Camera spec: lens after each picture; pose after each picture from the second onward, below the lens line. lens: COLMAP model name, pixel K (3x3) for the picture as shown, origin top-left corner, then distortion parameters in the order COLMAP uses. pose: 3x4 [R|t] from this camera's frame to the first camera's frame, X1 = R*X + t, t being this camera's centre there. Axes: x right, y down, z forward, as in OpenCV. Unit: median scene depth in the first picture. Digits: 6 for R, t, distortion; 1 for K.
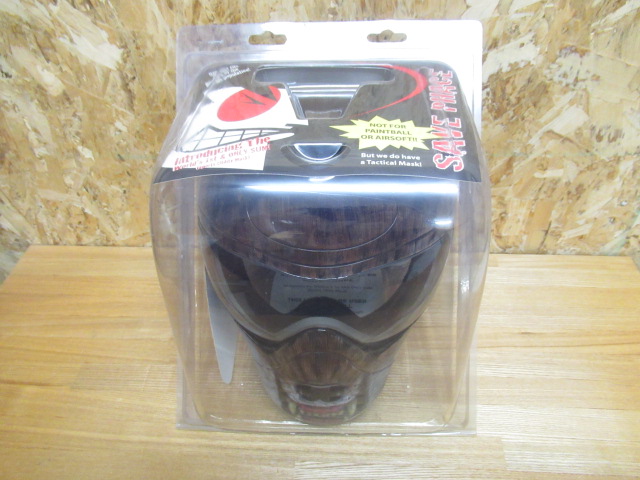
lens RADIAL K [[473.3, 0, 320.0], [0, 473.3, 240.0], [0, 0, 1]] dist [-0.003196, -0.002516]
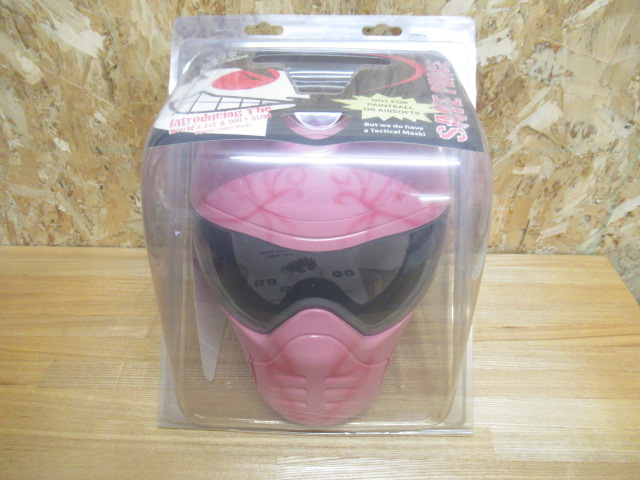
lens RADIAL K [[473.3, 0, 320.0], [0, 473.3, 240.0], [0, 0, 1]] dist [-0.003196, -0.002516]
pose [[0.998645, 0.002590, 0.051983, -0.015776], [0.001058, 0.997545, -0.070025, 0.086702], [-0.052037, 0.069985, 0.996190, 0.015525]]
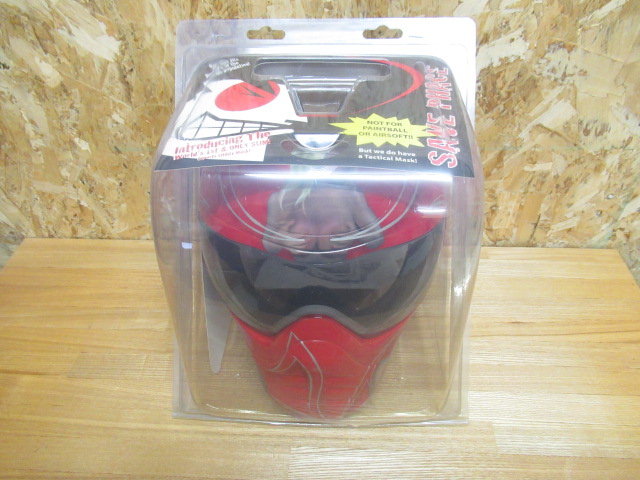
lens RADIAL K [[473.3, 0, 320.0], [0, 473.3, 240.0], [0, 0, 1]] dist [-0.003196, -0.002516]
pose [[0.999826, 0.001191, 0.018602, -0.008406], [-0.001108, 0.999989, -0.004447, 0.024469], [-0.018608, 0.004425, 0.999817, -0.017389]]
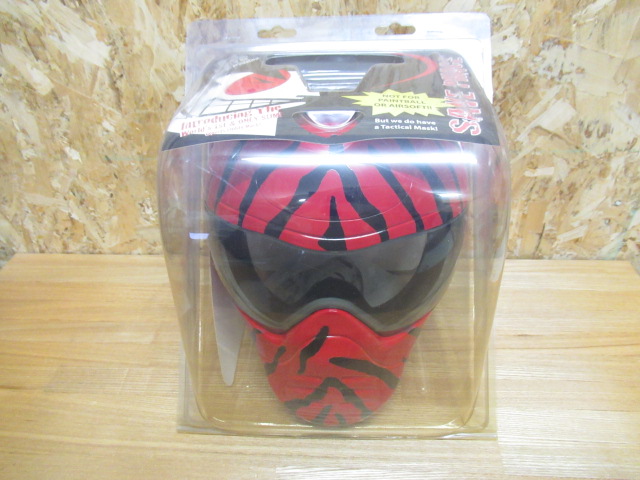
lens RADIAL K [[473.3, 0, 320.0], [0, 473.3, 240.0], [0, 0, 1]] dist [-0.003196, -0.002516]
pose [[0.999975, -0.002533, -0.006621, 0.034362], [0.001923, 0.995888, -0.090578, 0.094961], [0.006823, 0.090563, 0.995867, 0.029117]]
